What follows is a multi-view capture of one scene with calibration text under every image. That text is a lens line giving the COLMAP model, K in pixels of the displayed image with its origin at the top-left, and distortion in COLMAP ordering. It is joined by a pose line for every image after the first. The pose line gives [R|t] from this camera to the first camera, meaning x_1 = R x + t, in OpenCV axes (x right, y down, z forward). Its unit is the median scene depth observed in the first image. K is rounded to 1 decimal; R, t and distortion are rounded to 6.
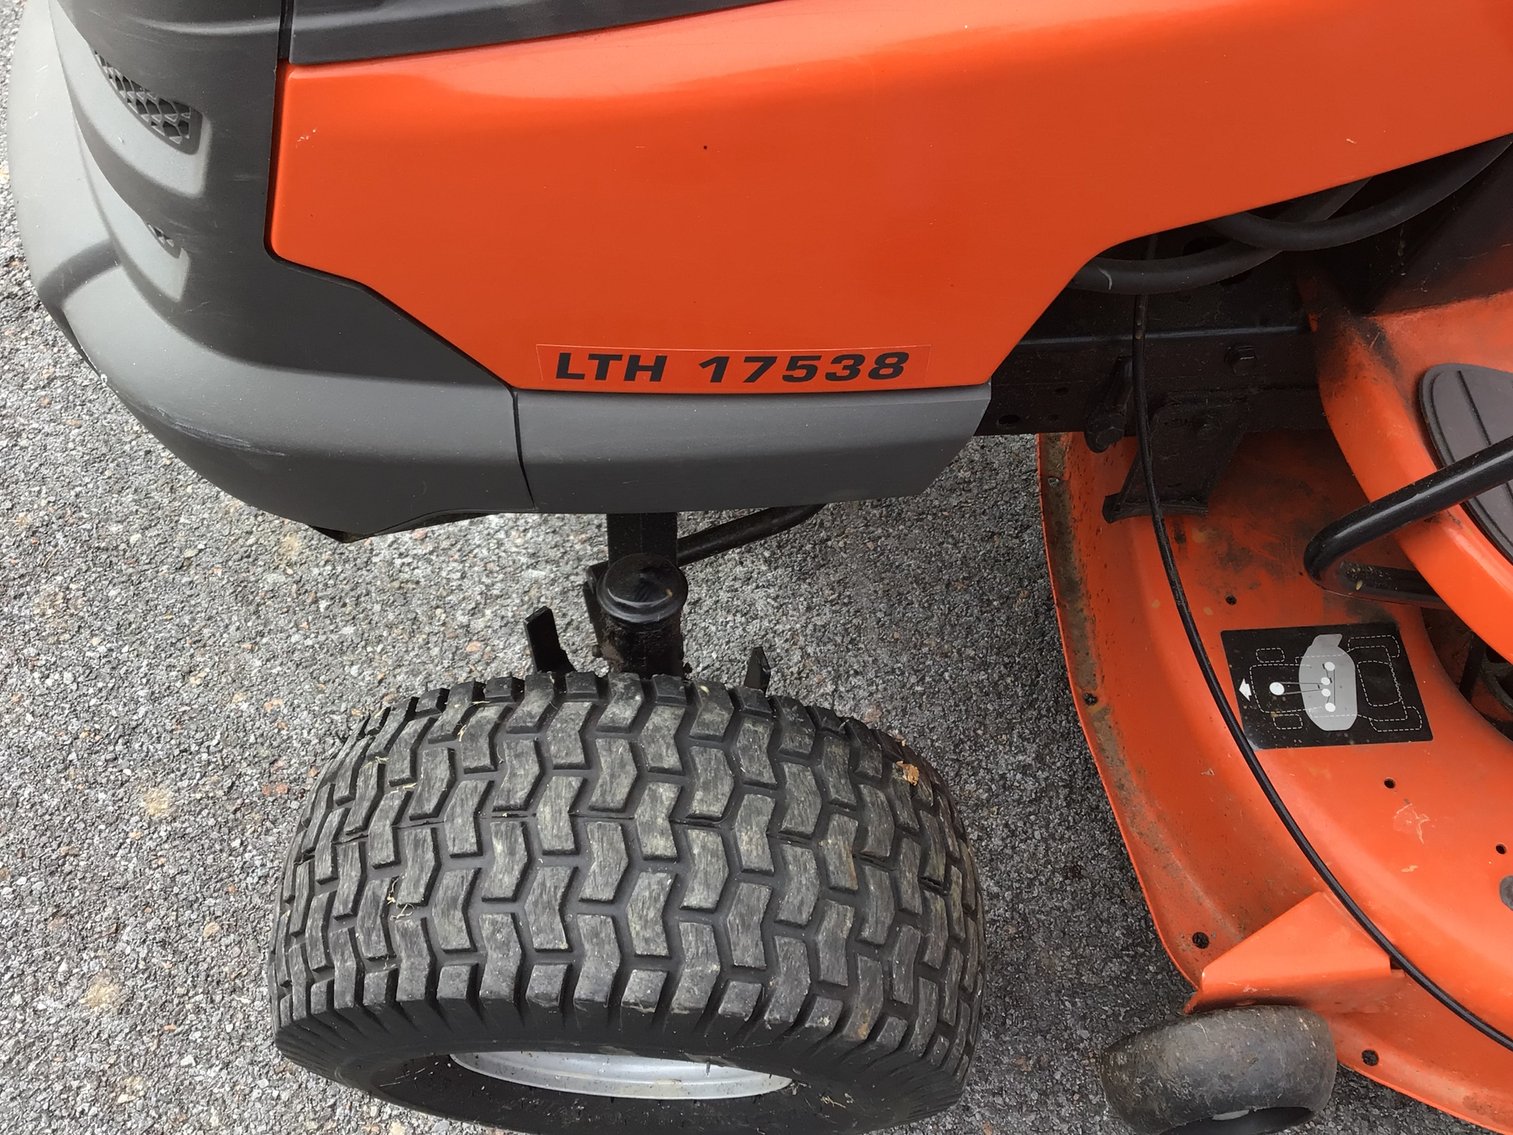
lens RADIAL K [[1442.7, 0, 756.5], [0, 1442.7, 567.5], [0, 0, 1]] dist [0.003532, -0.006819]
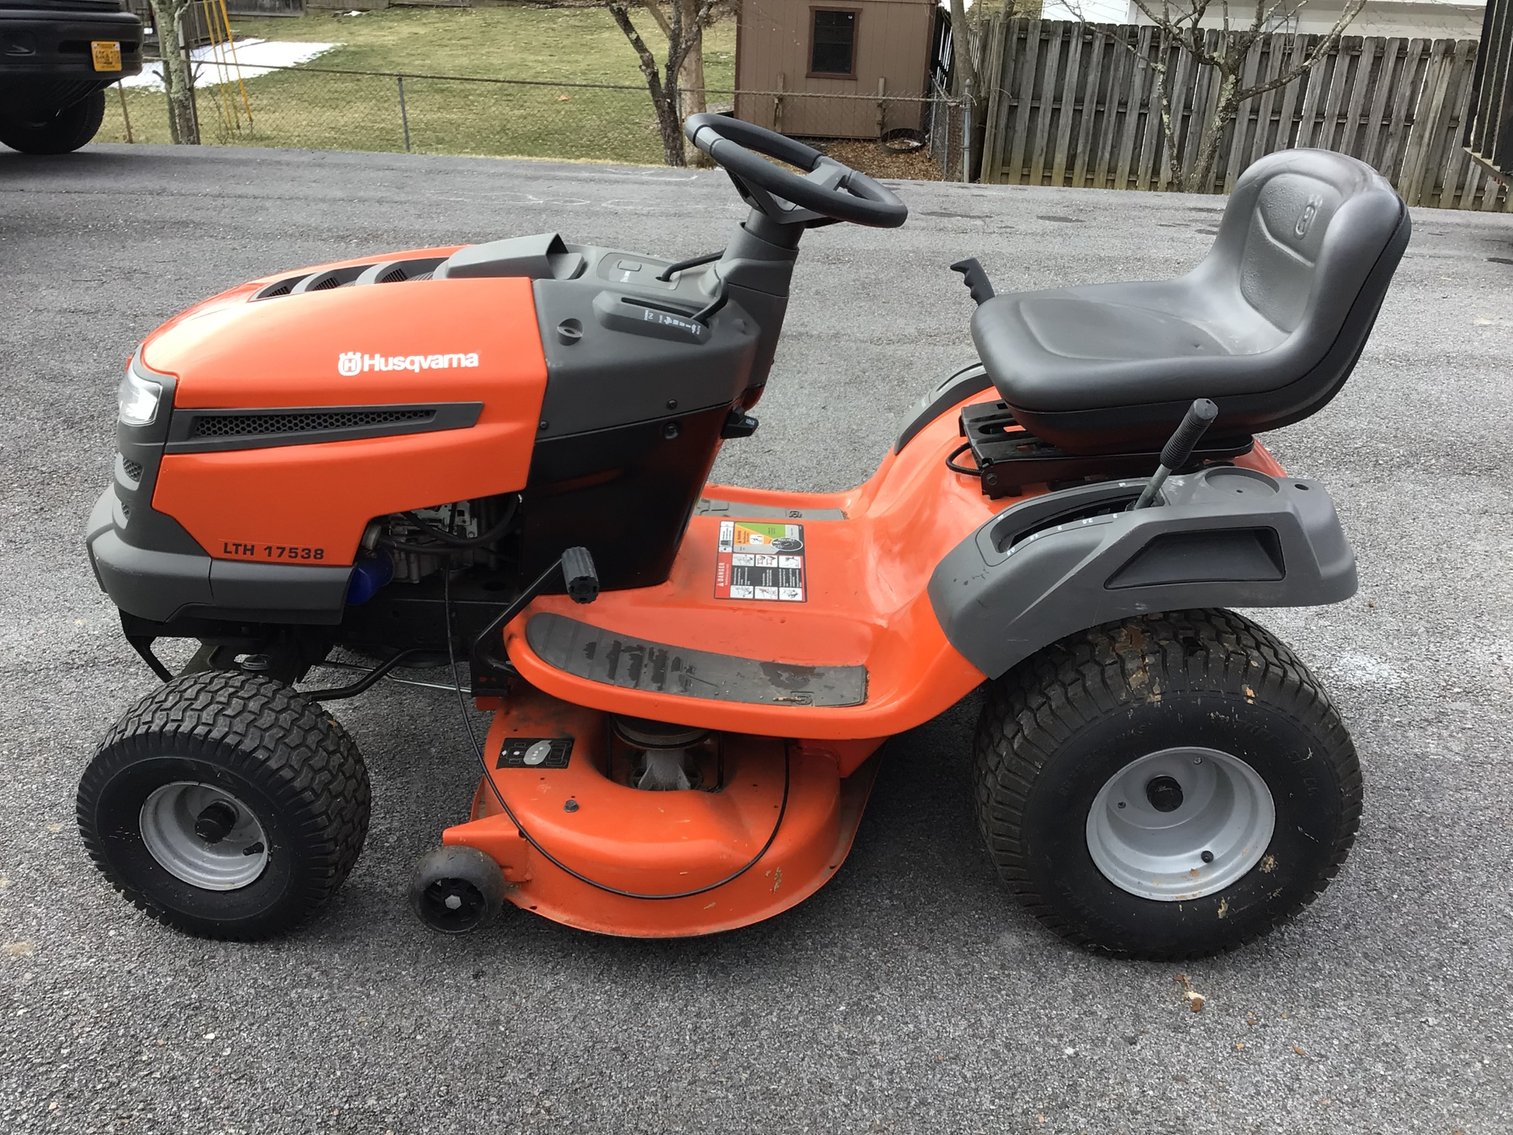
lens RADIAL K [[1348.9, 0, 722.2], [0, 1348.9, 568.7], [0, 0, 1]] dist [0.000524, -0.015516]
pose [[0.995938, 0.061708, -0.065579, 1.172032], [-0.086801, 0.851686, -0.516813, 1.361112], [0.023961, 0.520406, 0.853583, -1.572348]]
